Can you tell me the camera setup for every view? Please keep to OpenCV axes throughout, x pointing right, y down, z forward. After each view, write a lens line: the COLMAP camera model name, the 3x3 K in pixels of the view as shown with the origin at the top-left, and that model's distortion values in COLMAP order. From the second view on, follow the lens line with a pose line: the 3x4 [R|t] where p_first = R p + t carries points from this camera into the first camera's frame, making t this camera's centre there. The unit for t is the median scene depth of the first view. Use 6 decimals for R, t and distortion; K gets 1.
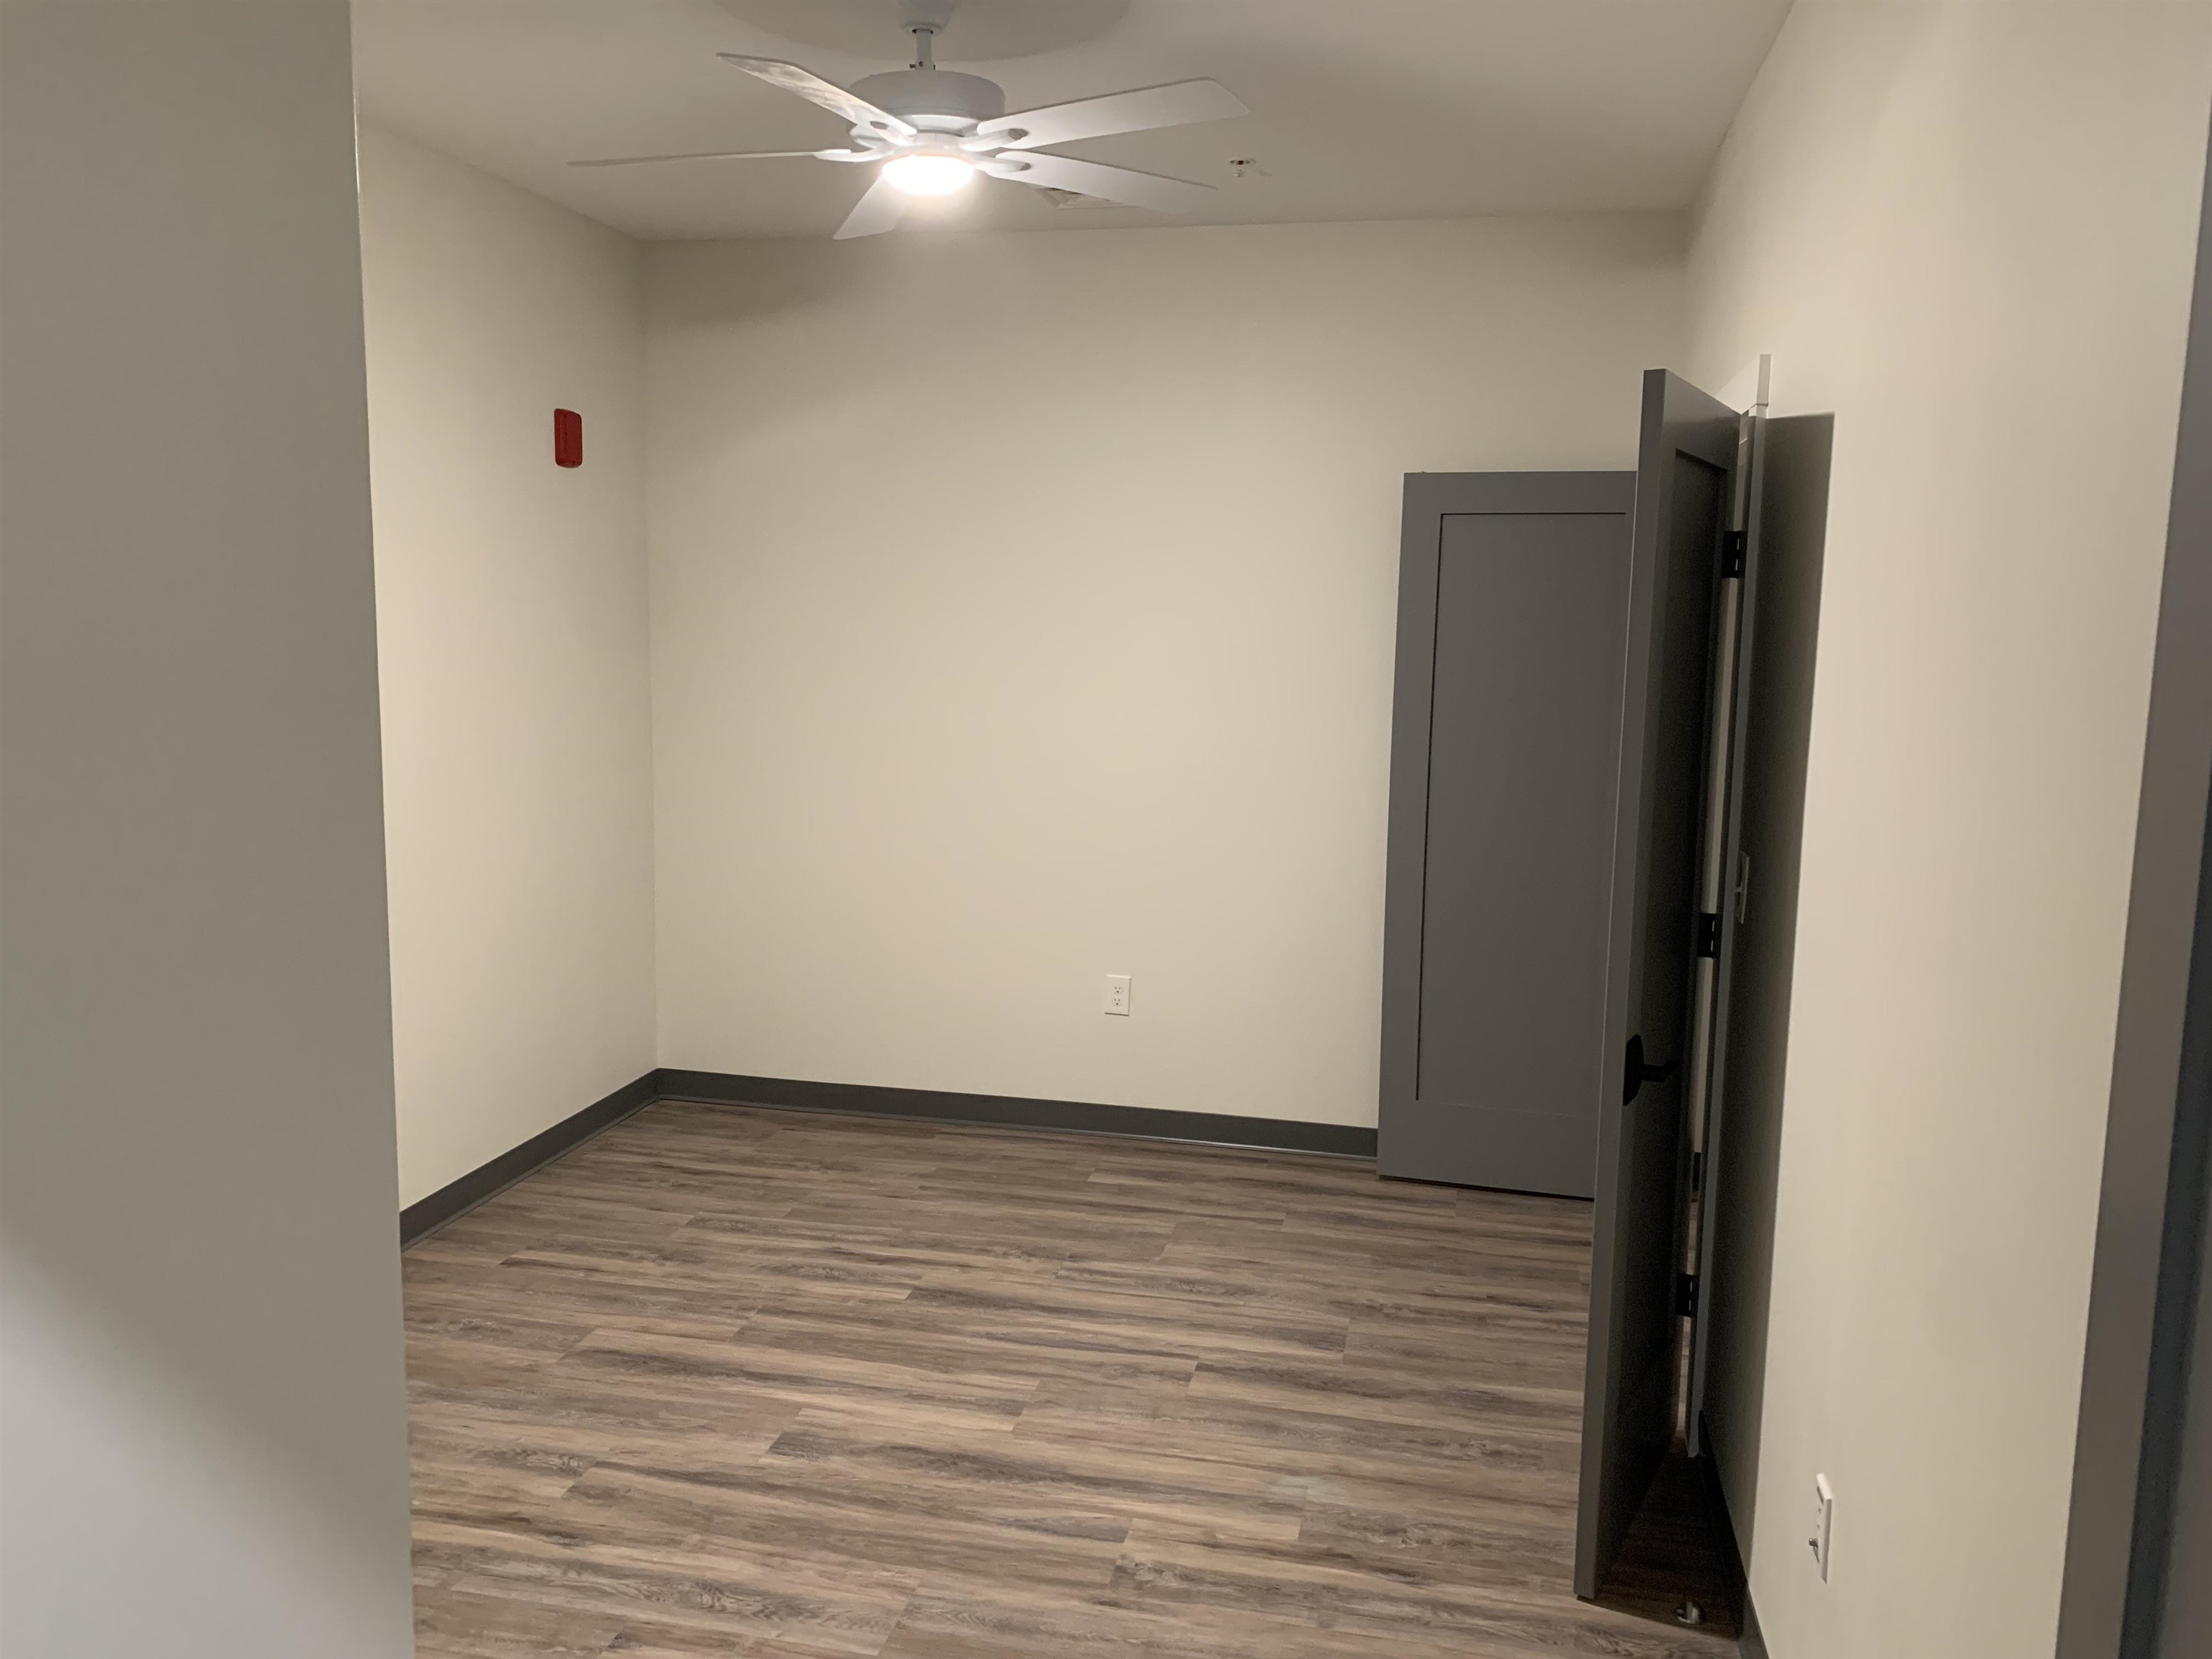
lens RADIAL K [[1701.6, 0, 1108.7], [0, 1701.6, 828.7], [0, 0, 1]] dist [0.035378, -0.012479]
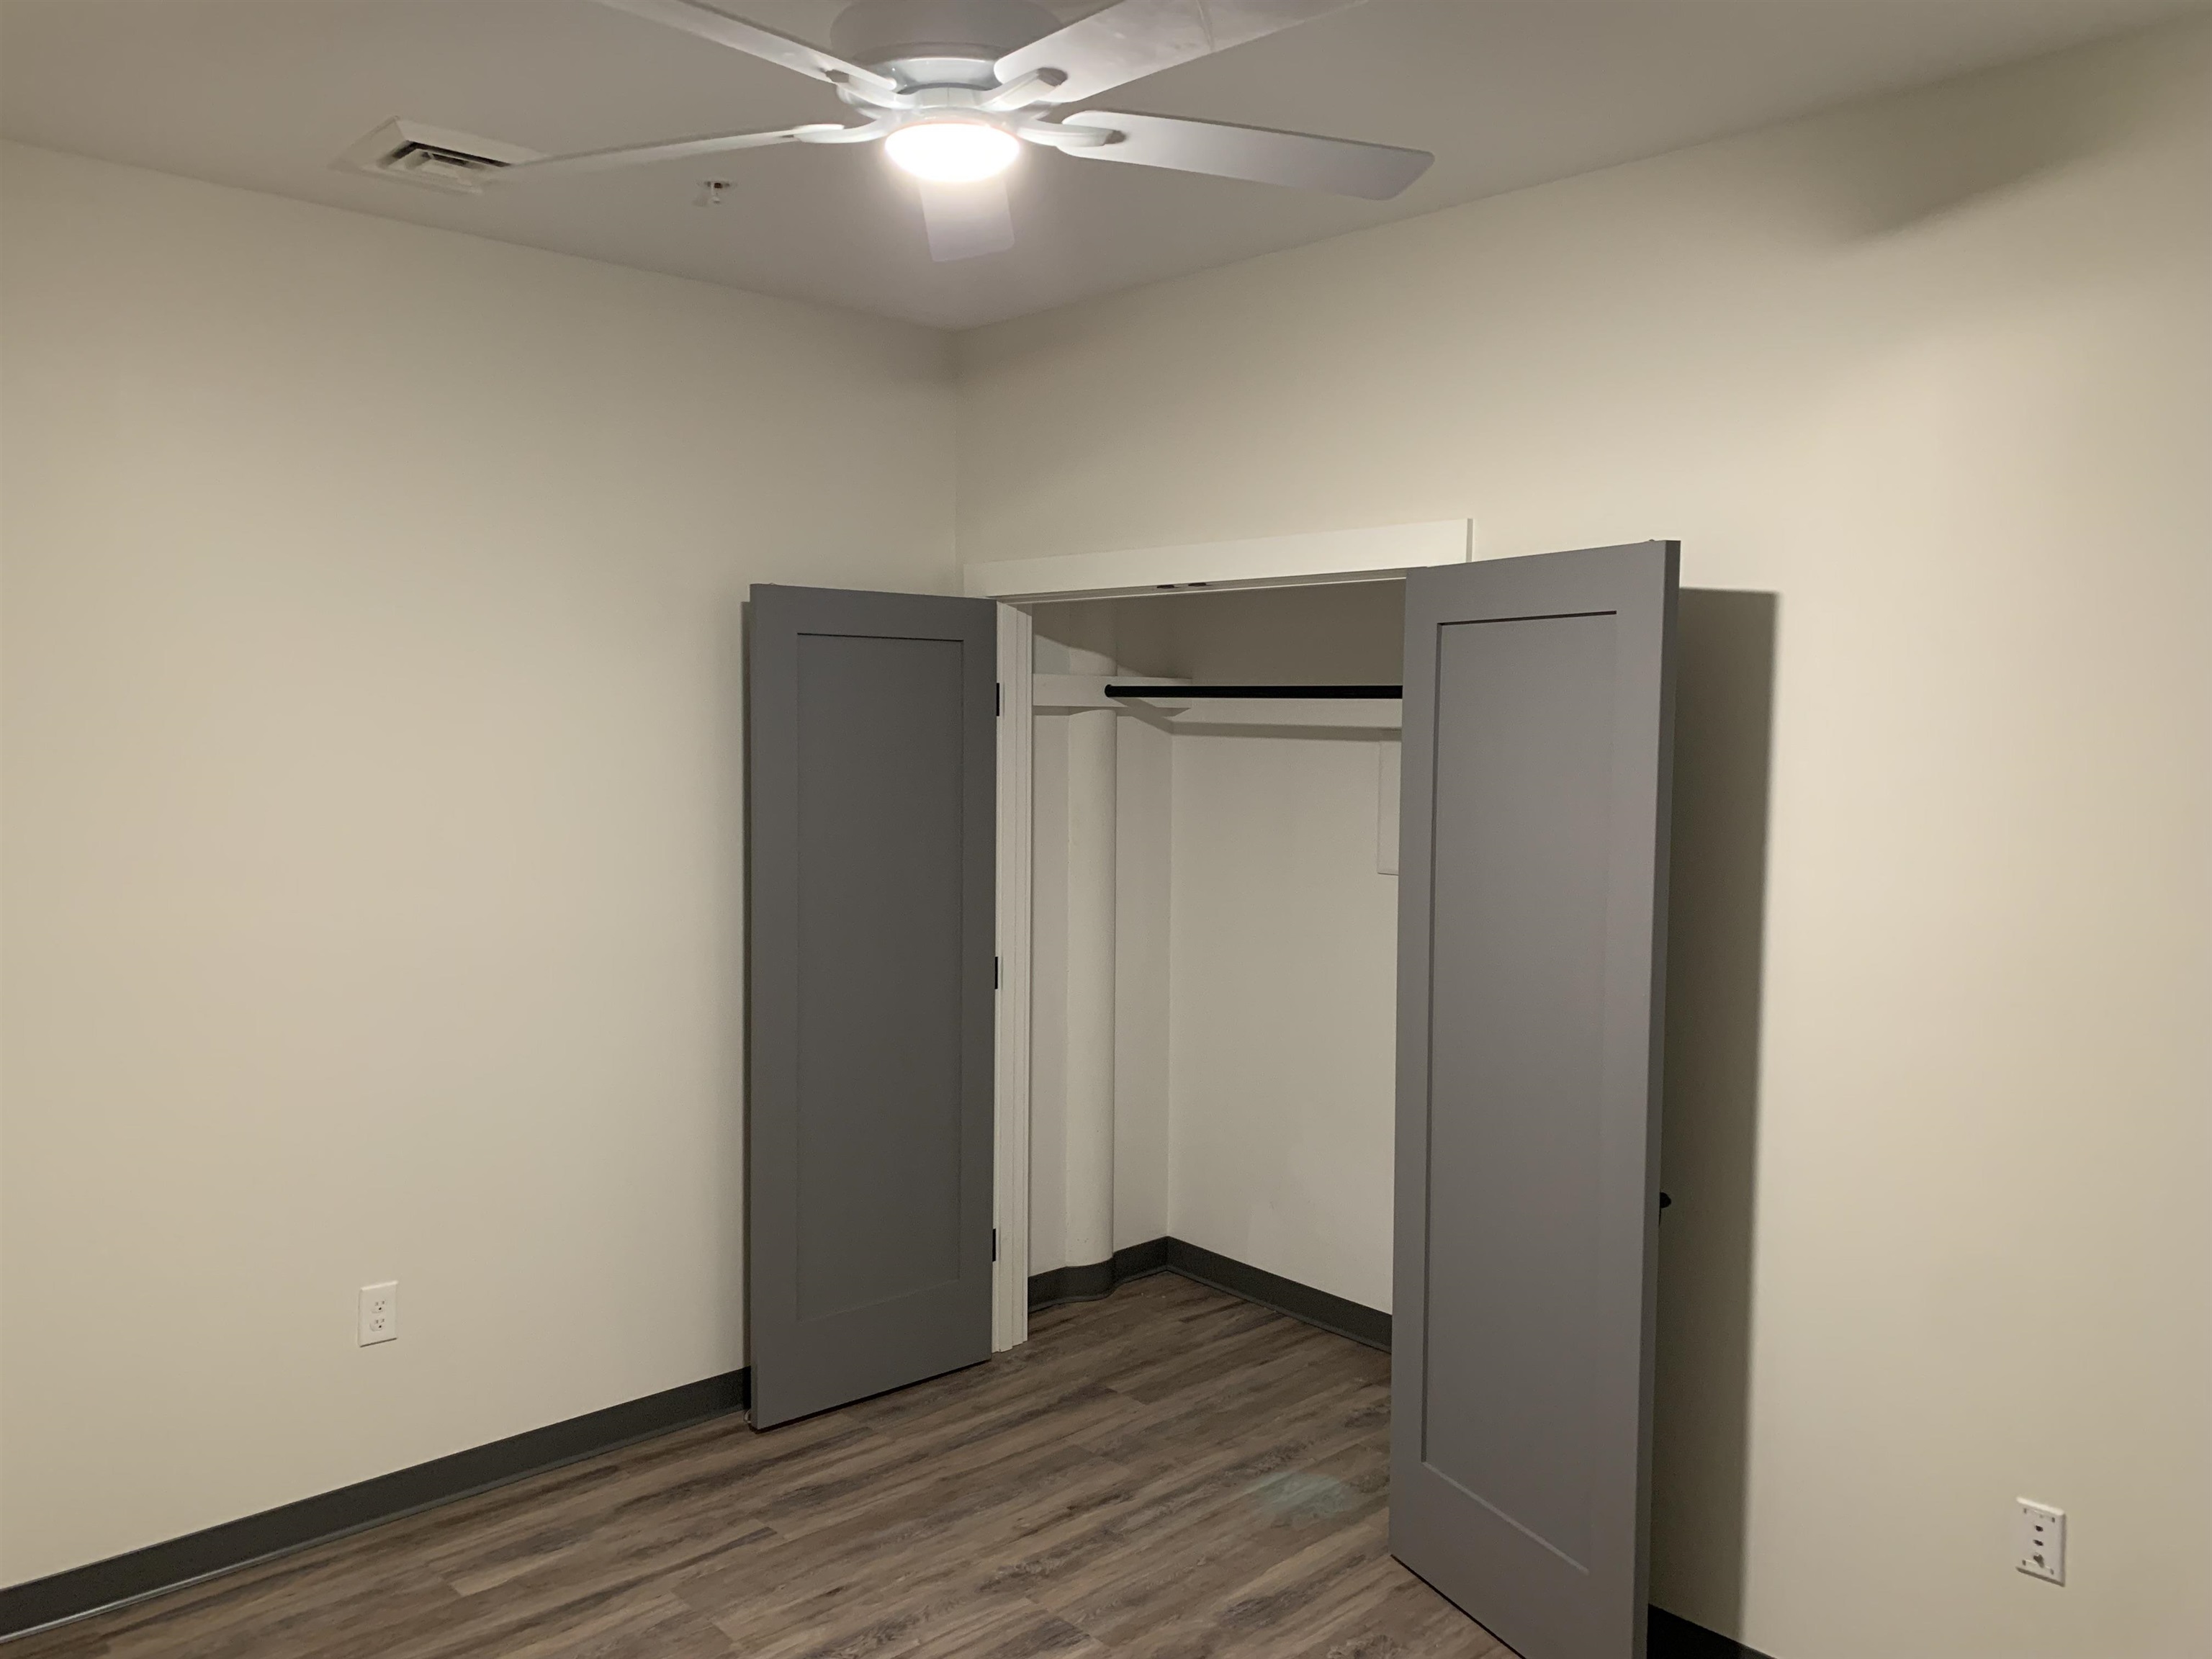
lens RADIAL K [[1681.0, 0, 1107.8], [0, 1681.0, 825.4], [0, 0, 1]] dist [0.033543, -0.001225]
pose [[0.560405, -0.066996, 0.825504, -0.429856], [0.110800, 0.993828, 0.005438, -0.077406], [-0.820773, 0.088419, 0.564370, 0.404077]]
